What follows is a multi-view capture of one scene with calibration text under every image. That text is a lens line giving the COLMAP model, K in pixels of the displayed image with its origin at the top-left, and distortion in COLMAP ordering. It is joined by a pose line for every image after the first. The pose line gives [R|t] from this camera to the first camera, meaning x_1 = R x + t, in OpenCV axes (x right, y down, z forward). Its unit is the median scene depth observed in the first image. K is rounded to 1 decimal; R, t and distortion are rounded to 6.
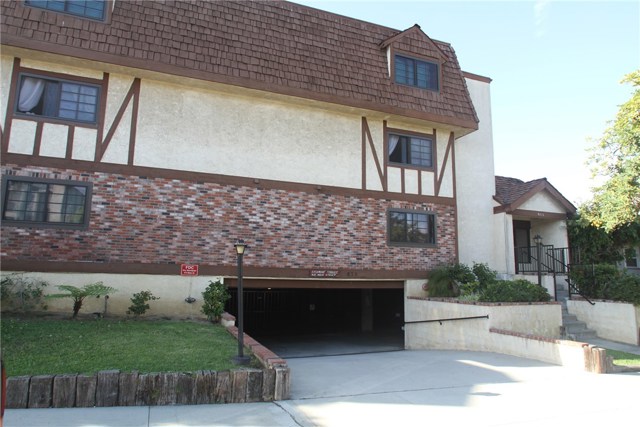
lens RADIAL K [[410.4, 0, 319.0], [0, 410.4, 215.8], [0, 0, 1]] dist [-0.056133, 0.034531]
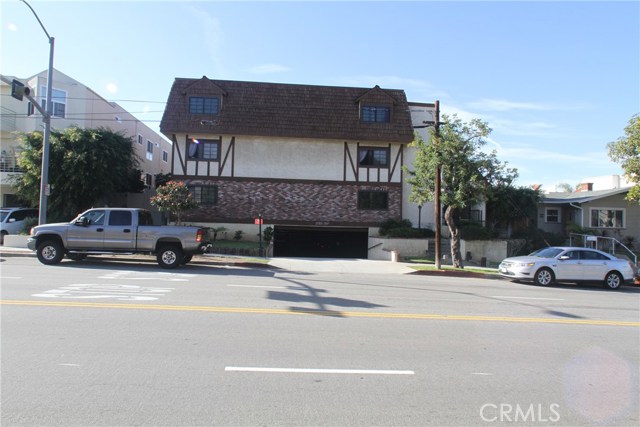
lens RADIAL K [[410.4, 0, 319.8], [0, 410.4, 213.7], [0, 0, 1]] dist [-0.056133, 0.034531]
pose [[0.964592, 0.000935, -0.263745, 0.566305], [0.028639, 0.993709, 0.108265, -0.137506], [0.262187, -0.111985, 0.958497, -1.013653]]
